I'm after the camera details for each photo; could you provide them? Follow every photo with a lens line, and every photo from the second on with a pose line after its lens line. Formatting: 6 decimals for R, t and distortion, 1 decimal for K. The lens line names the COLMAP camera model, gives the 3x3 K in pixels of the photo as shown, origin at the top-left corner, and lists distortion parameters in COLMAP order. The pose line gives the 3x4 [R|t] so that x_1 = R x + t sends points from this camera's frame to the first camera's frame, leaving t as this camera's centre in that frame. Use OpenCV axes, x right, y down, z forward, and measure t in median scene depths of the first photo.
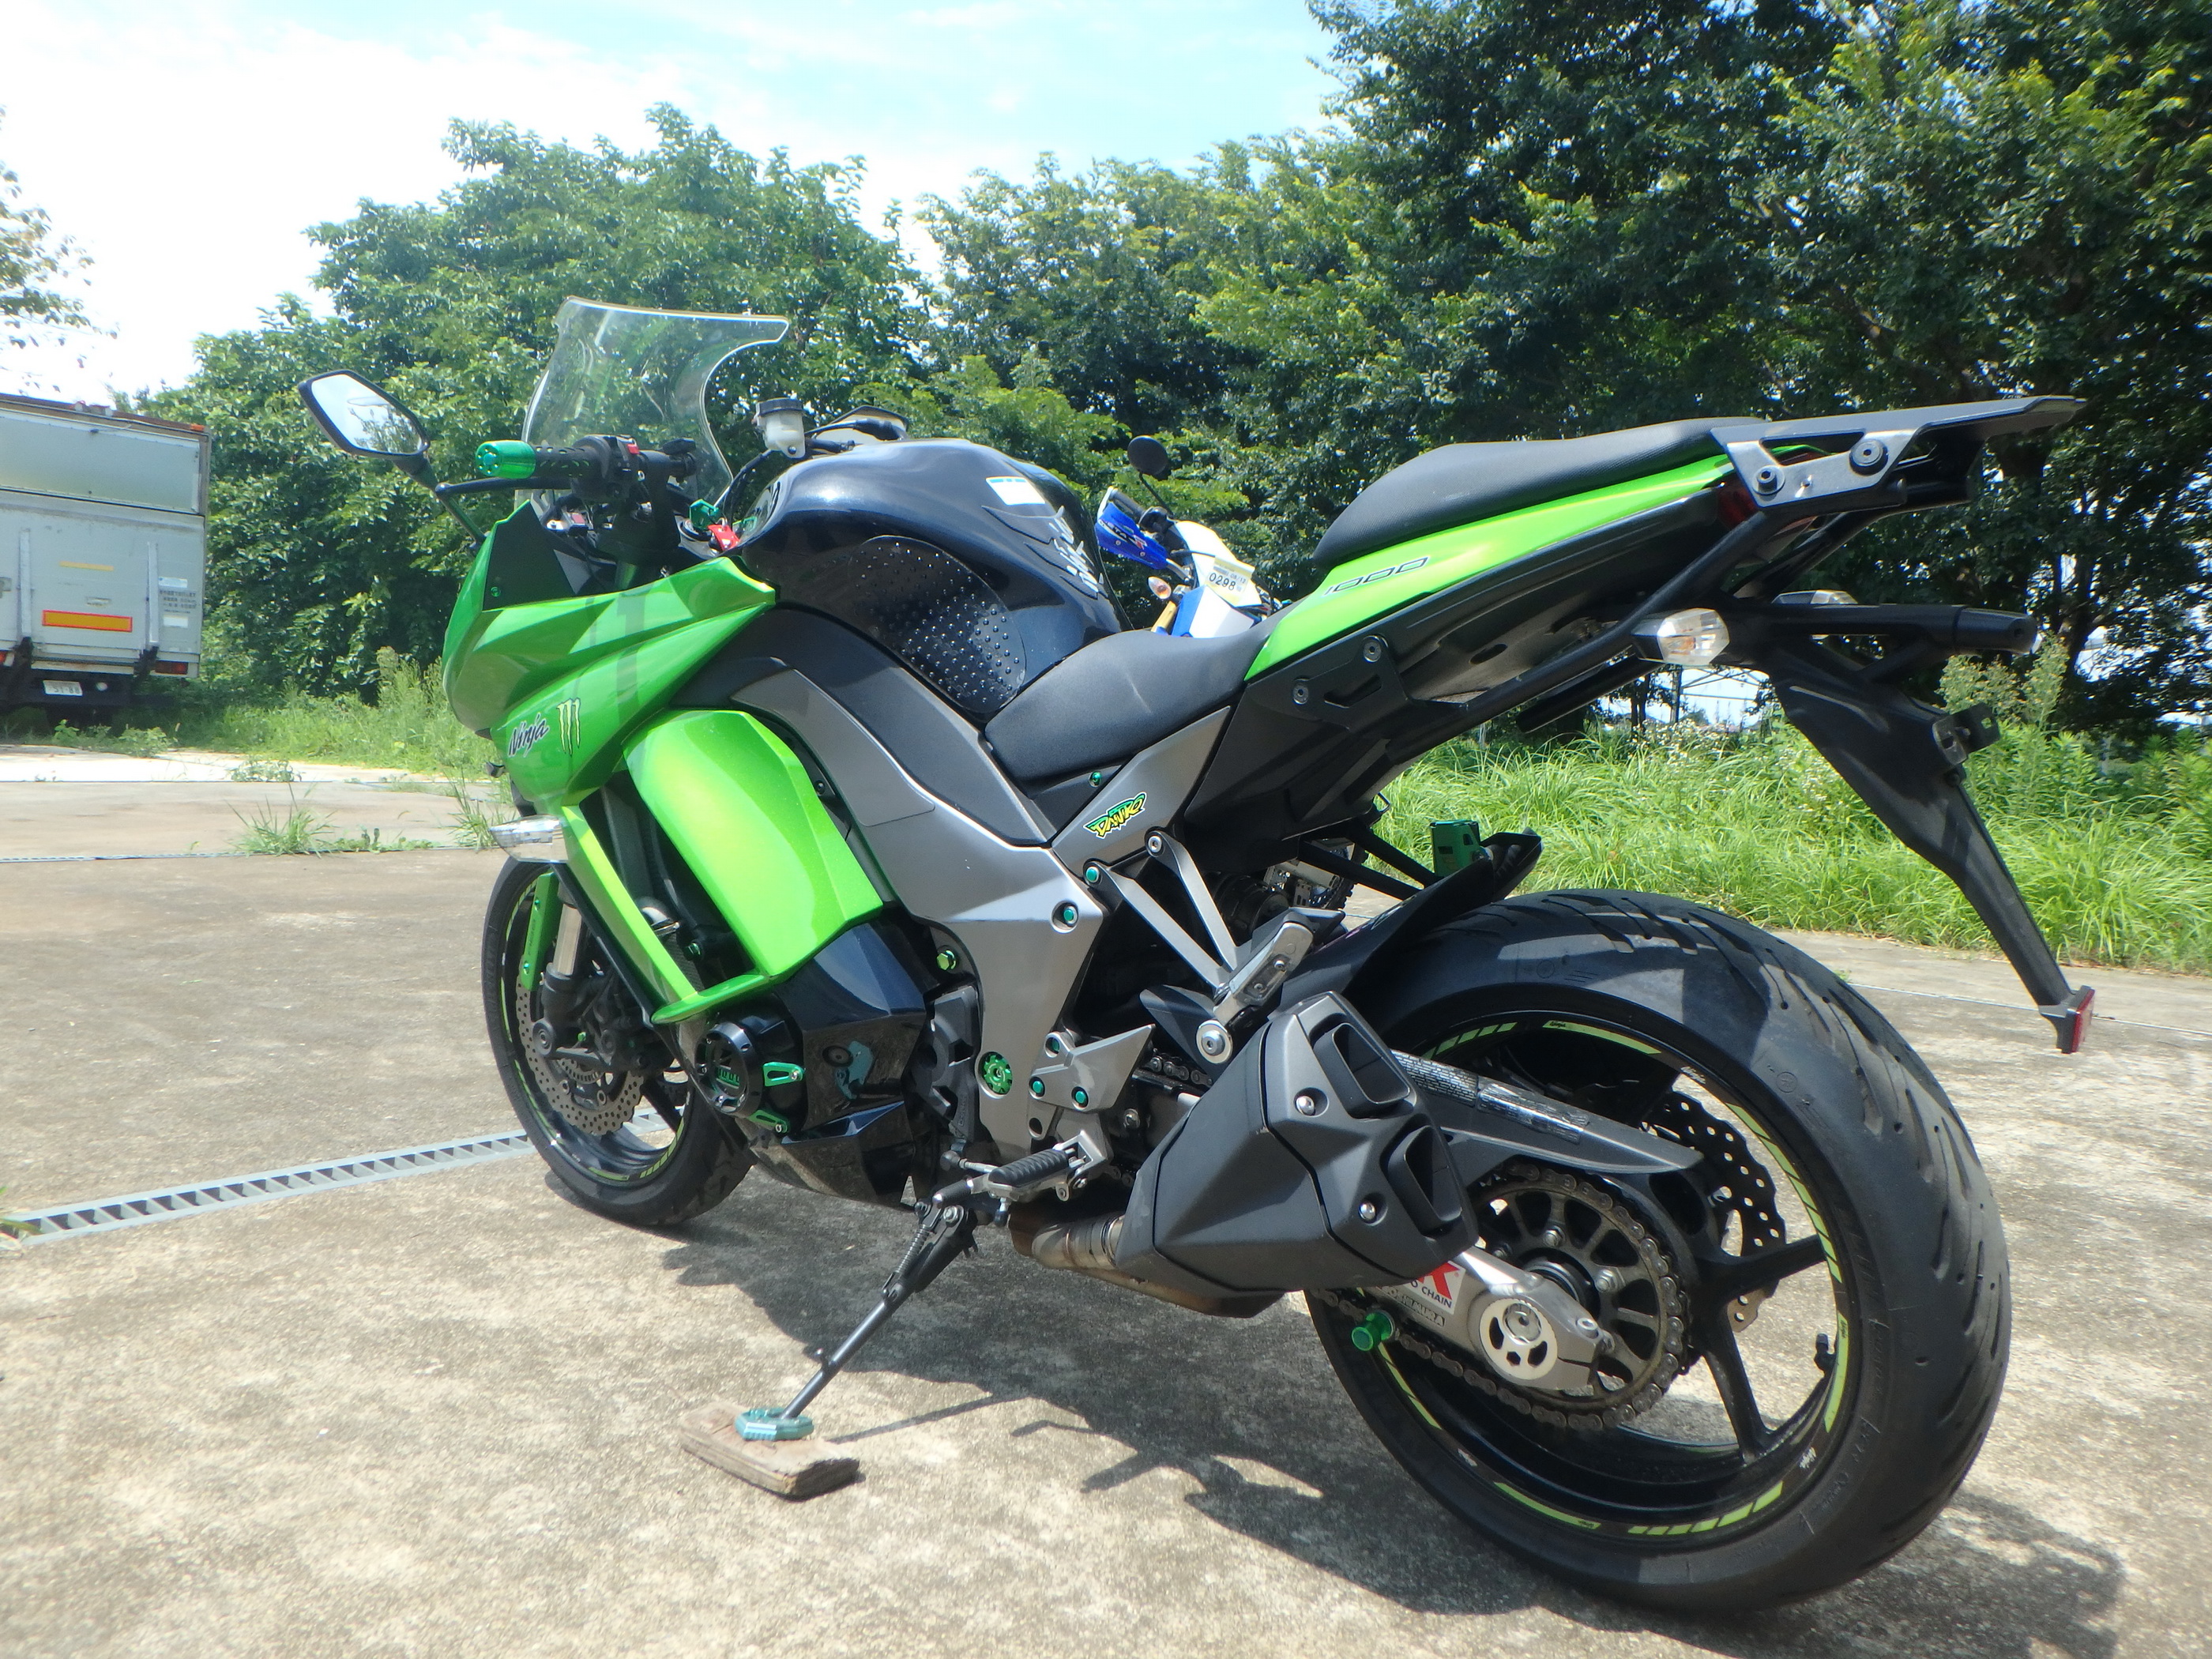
lens RADIAL K [[1692.2, 0, 1094.8], [0, 1692.2, 806.5], [0, 0, 1]] dist [-0.018993, 0.021806]
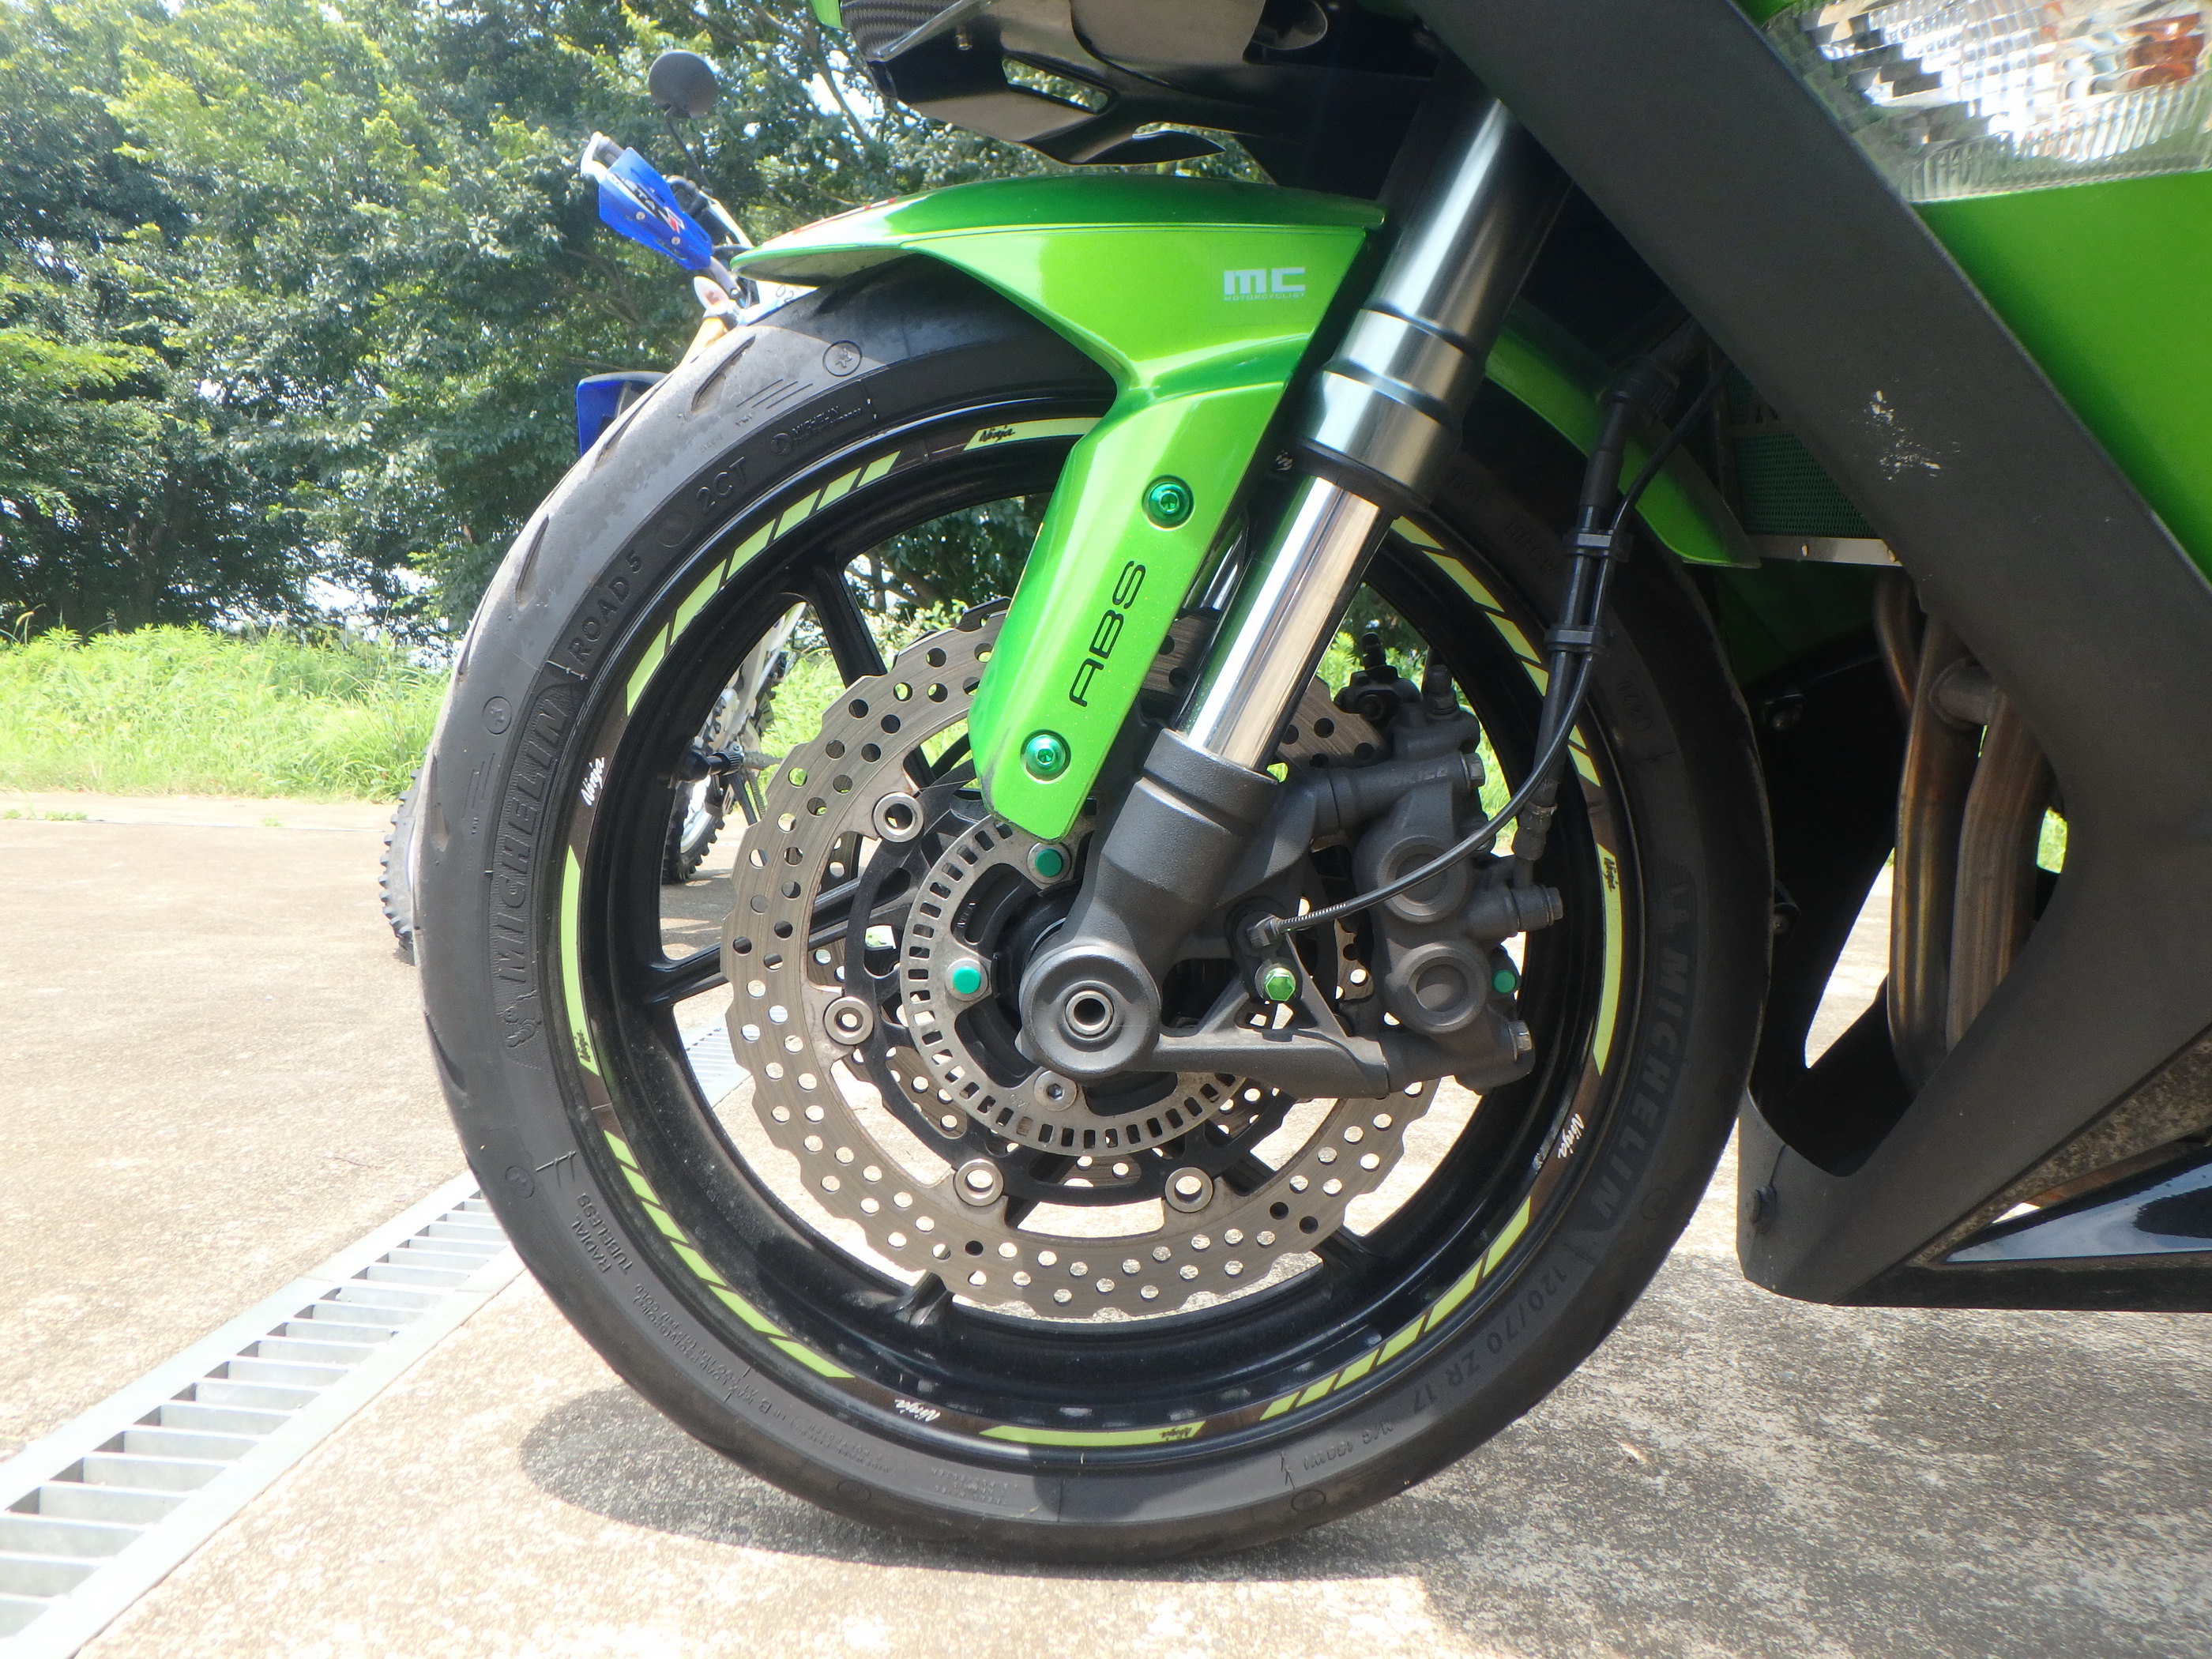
lens RADIAL K [[1692.2, 0, 1082.8], [0, 1692.2, 825.3], [0, 0, 1]] dist [-0.018993, 0.021806]
pose [[0.776800, -0.040251, 0.628460, -0.646788], [0.023190, 0.999107, 0.035325, 0.126602], [-0.629321, -0.012866, 0.777039, 1.020150]]
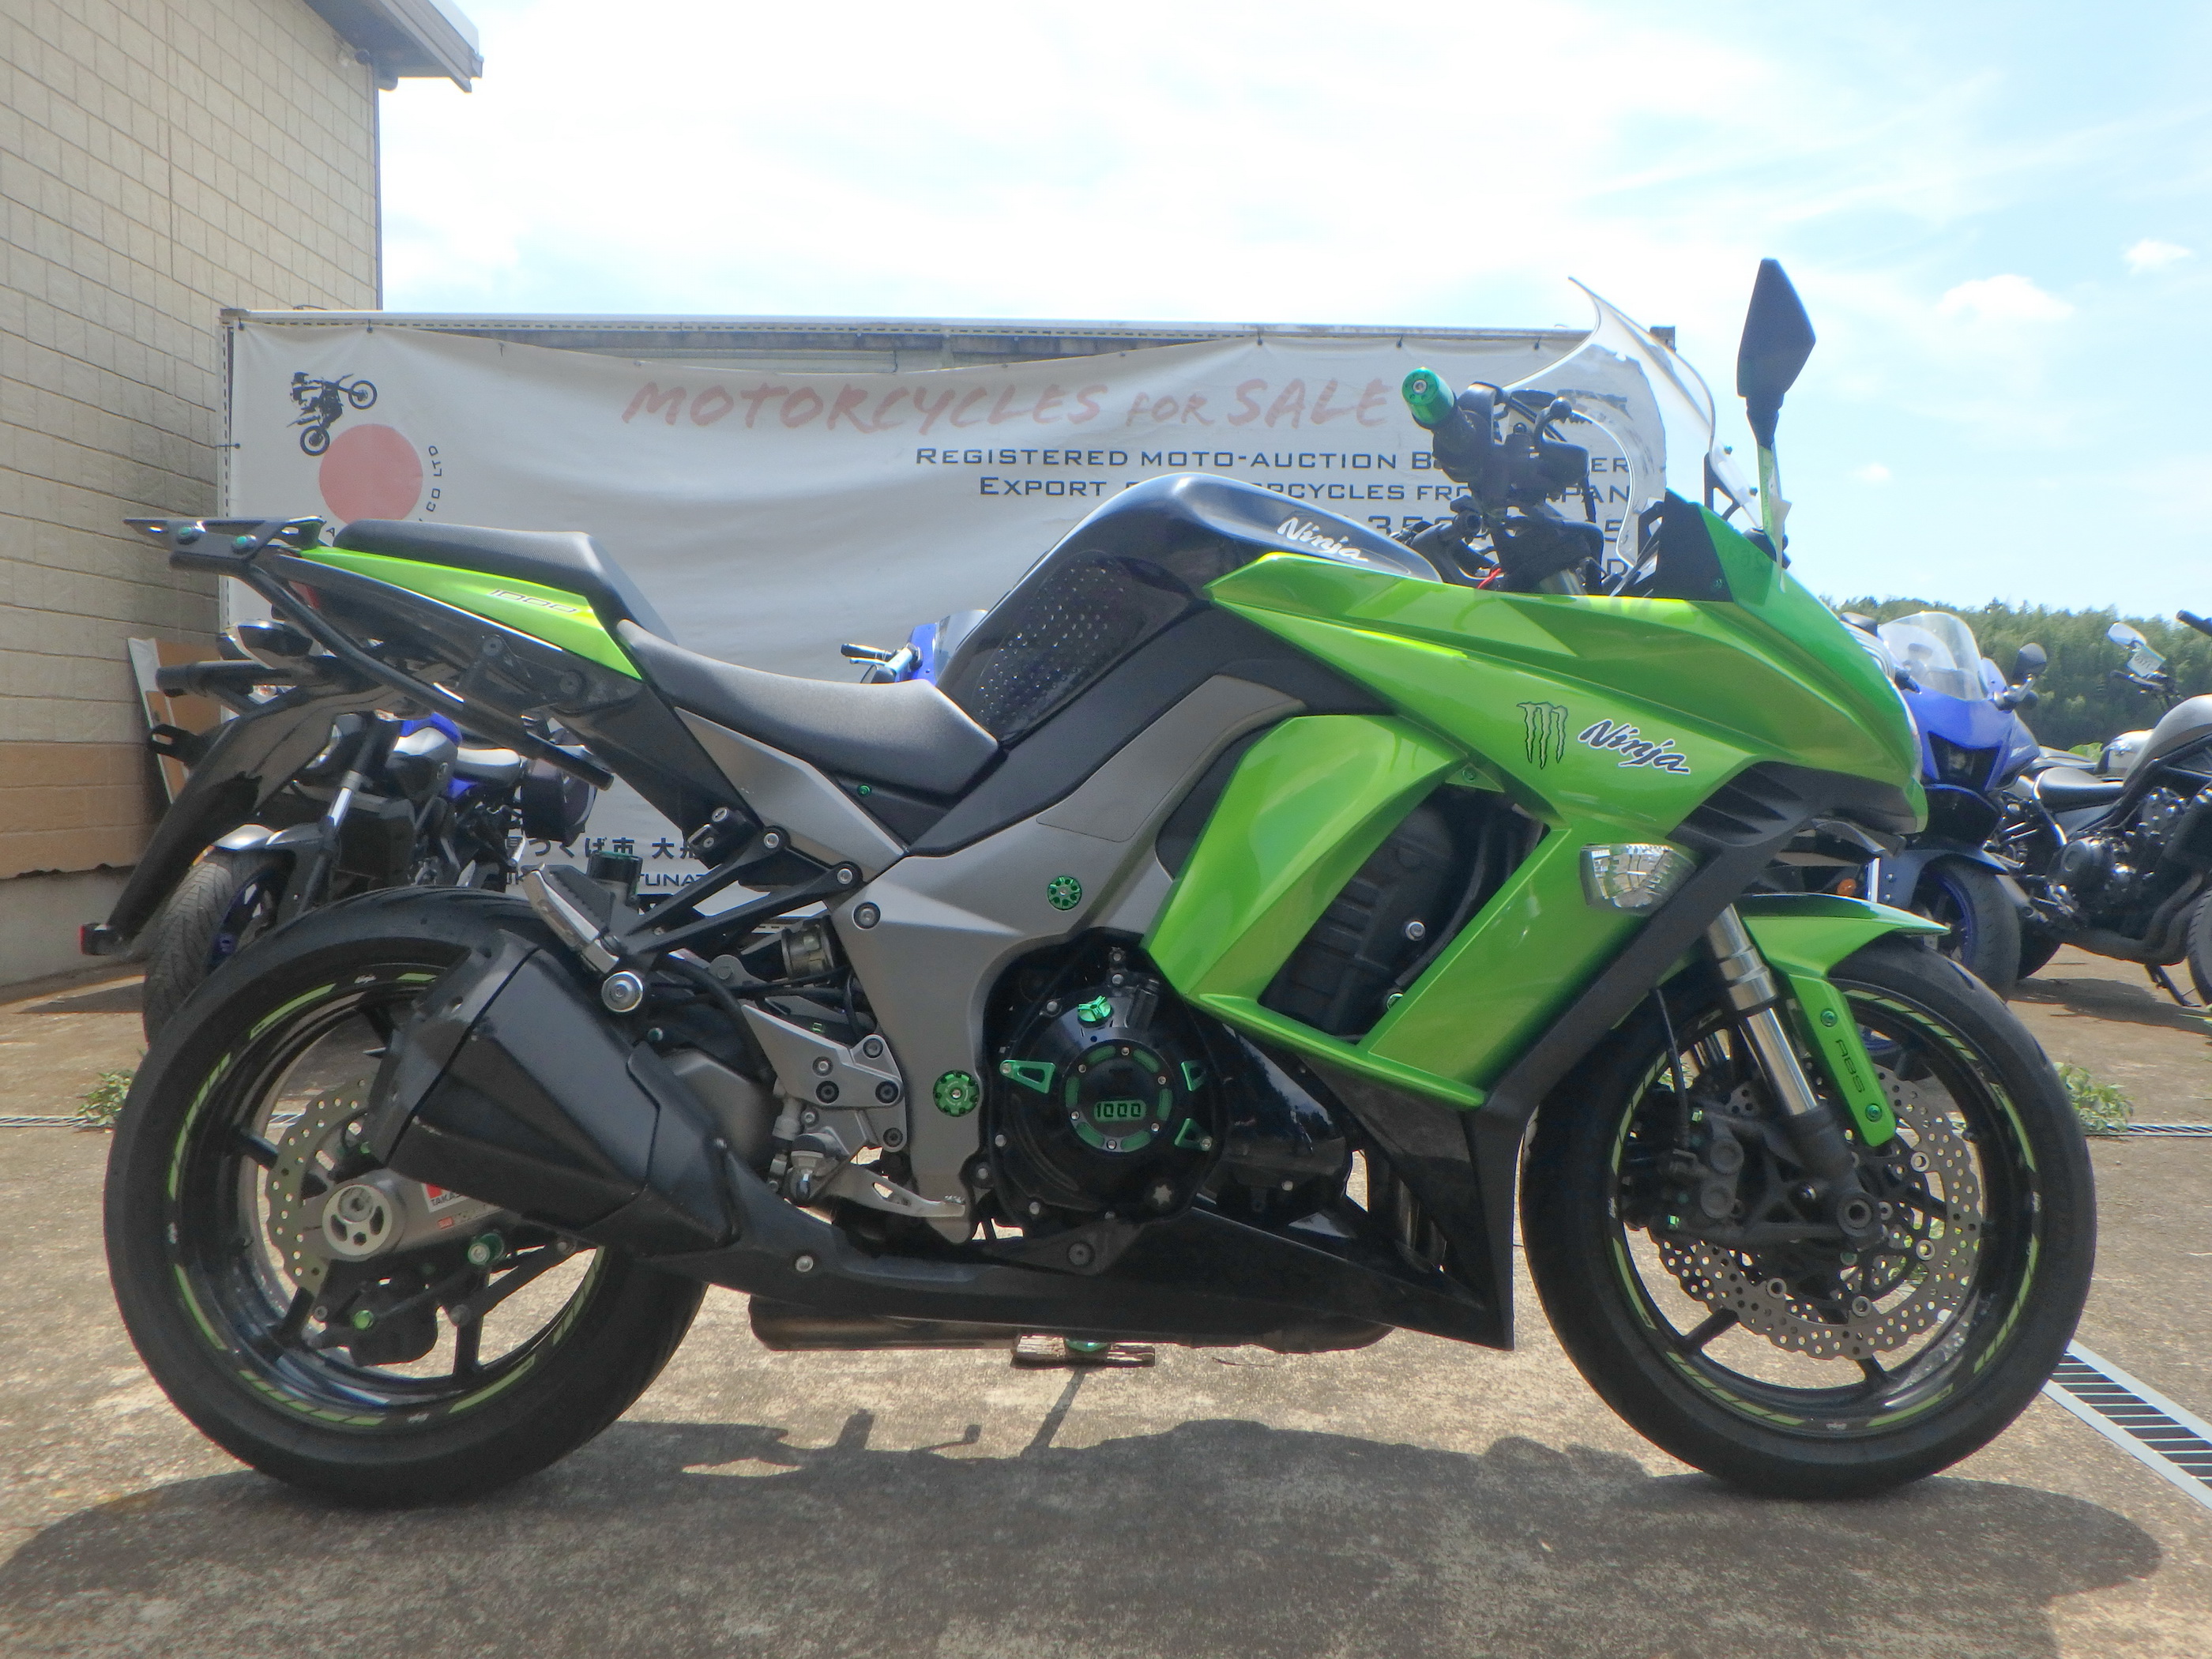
lens RADIAL K [[1692.2, 0, 1133.2], [0, 1692.2, 835.7], [0, 0, 1]] dist [-0.018993, 0.021806]
pose [[-0.761400, -0.014232, -0.648127, 0.580057], [-0.069810, 0.995745, 0.060146, -0.079248], [0.644513, 0.091041, -0.759154, 1.835152]]
